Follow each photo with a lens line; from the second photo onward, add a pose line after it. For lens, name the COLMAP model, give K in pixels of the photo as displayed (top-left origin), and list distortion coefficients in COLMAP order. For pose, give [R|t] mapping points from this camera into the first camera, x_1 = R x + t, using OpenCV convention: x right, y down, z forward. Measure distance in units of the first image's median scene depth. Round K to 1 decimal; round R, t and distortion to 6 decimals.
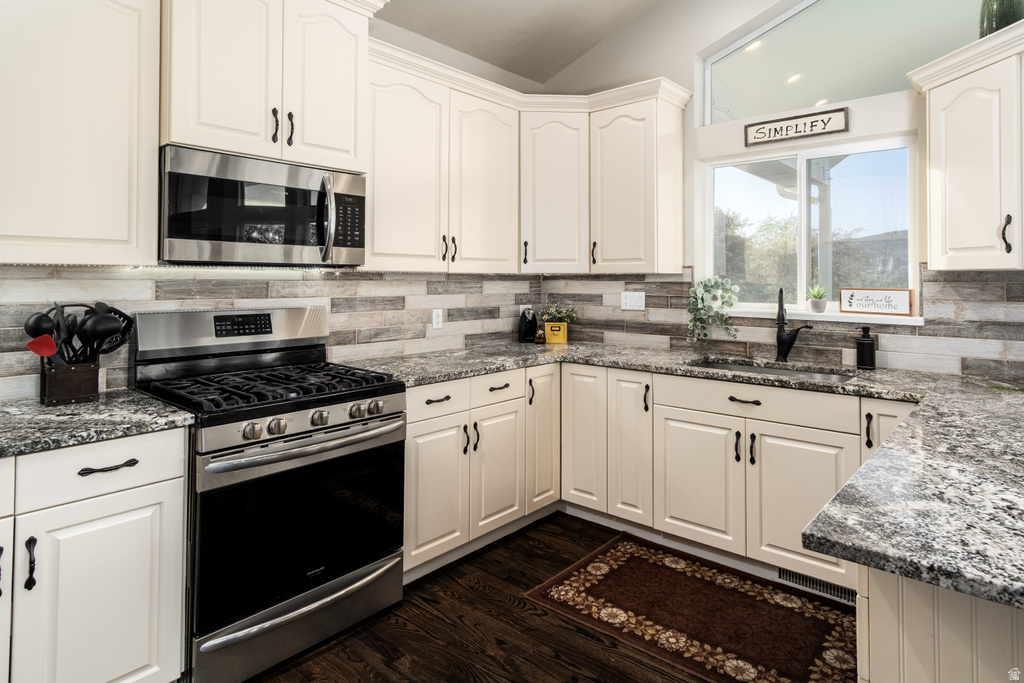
lens RADIAL K [[554.0, 0, 507.2], [0, 554.0, 265.2], [0, 0, 1]] dist [0.000573, 0.000826]
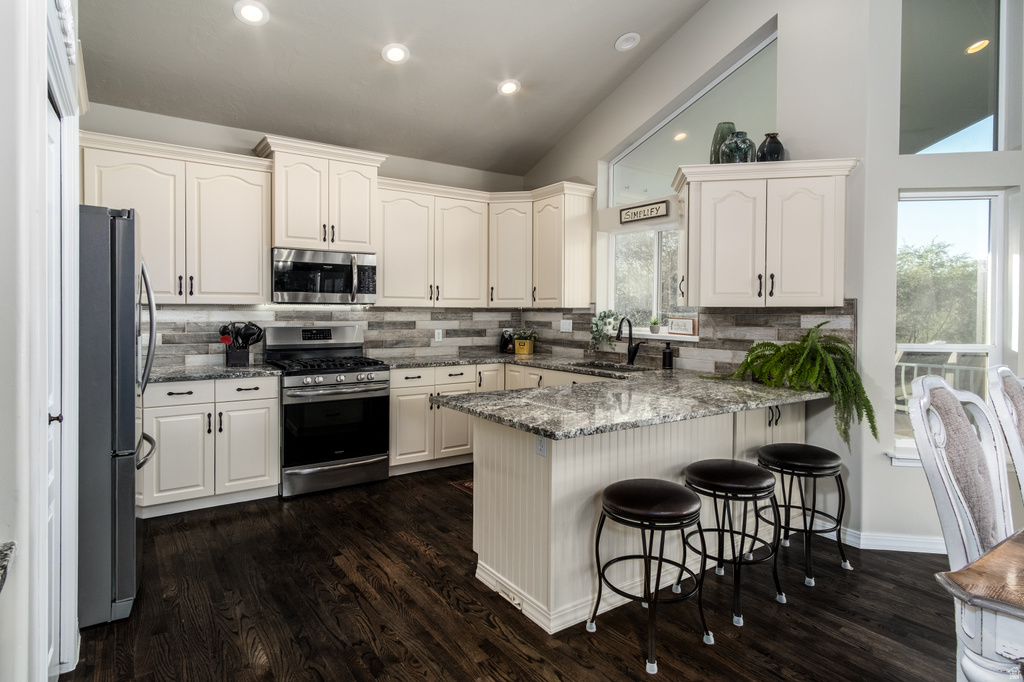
lens RADIAL K [[554.0, 0, 516.2], [0, 554.0, 314.4], [0, 0, 1]] dist [0.000573, 0.000826]
pose [[0.967232, 0.004783, -0.253849, 0.646121], [0.003467, 0.999481, 0.032042, -0.020700], [0.253870, -0.031872, 0.966713, -0.647047]]
